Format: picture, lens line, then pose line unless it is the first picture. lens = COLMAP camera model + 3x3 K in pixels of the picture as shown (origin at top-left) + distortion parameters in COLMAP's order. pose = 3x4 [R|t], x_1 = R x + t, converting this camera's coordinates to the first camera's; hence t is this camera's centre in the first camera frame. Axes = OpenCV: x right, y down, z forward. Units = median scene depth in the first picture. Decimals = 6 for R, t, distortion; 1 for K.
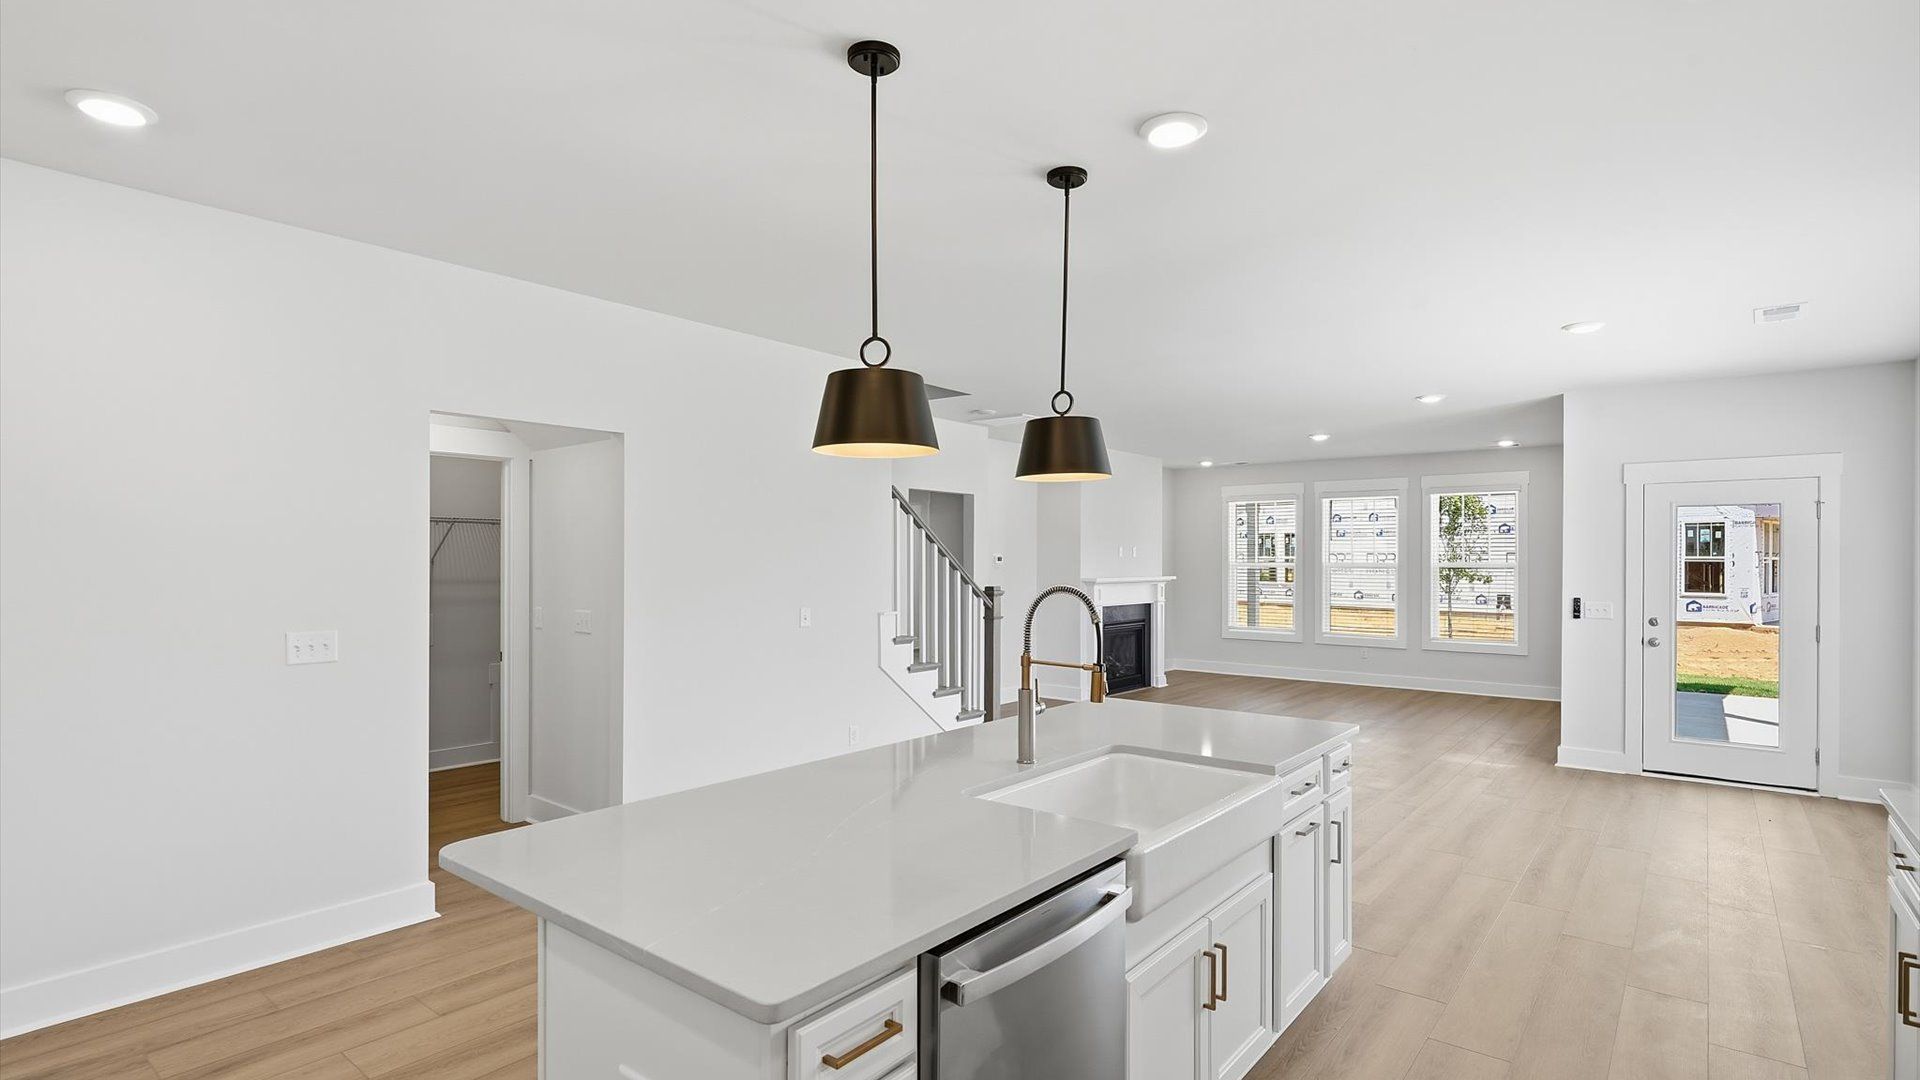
lens RADIAL K [[922.9, 0, 959.6], [0, 922.9, 548.2], [0, 0, 1]] dist [-0.000872, -0.000017]
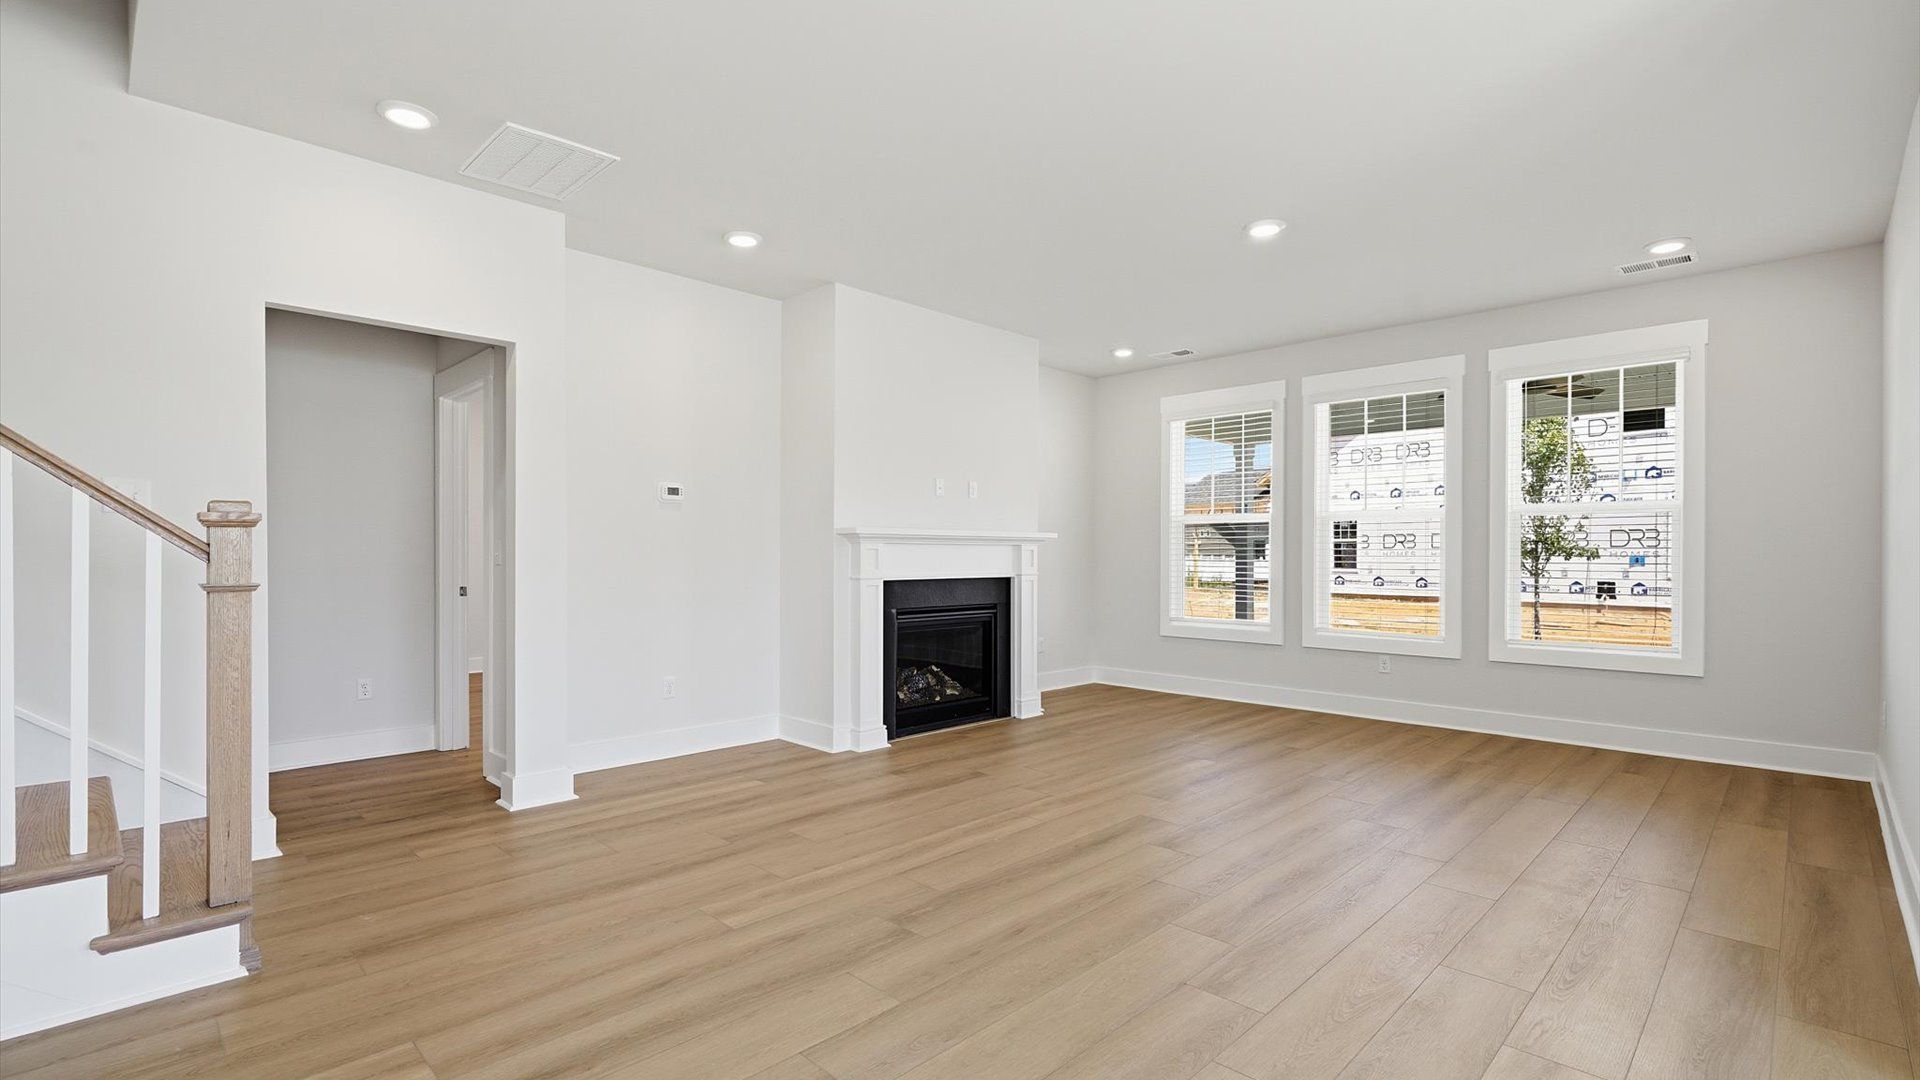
lens RADIAL K [[867.4, 0, 962.9], [0, 867.4, 547.6], [0, 0, 1]] dist [0.005241, 0.000363]
pose [[0.995847, -0.001904, -0.091021, 0.223632], [0.002238, 0.999991, 0.003561, 0.037314], [0.091014, -0.003750, 0.995843, 0.431411]]
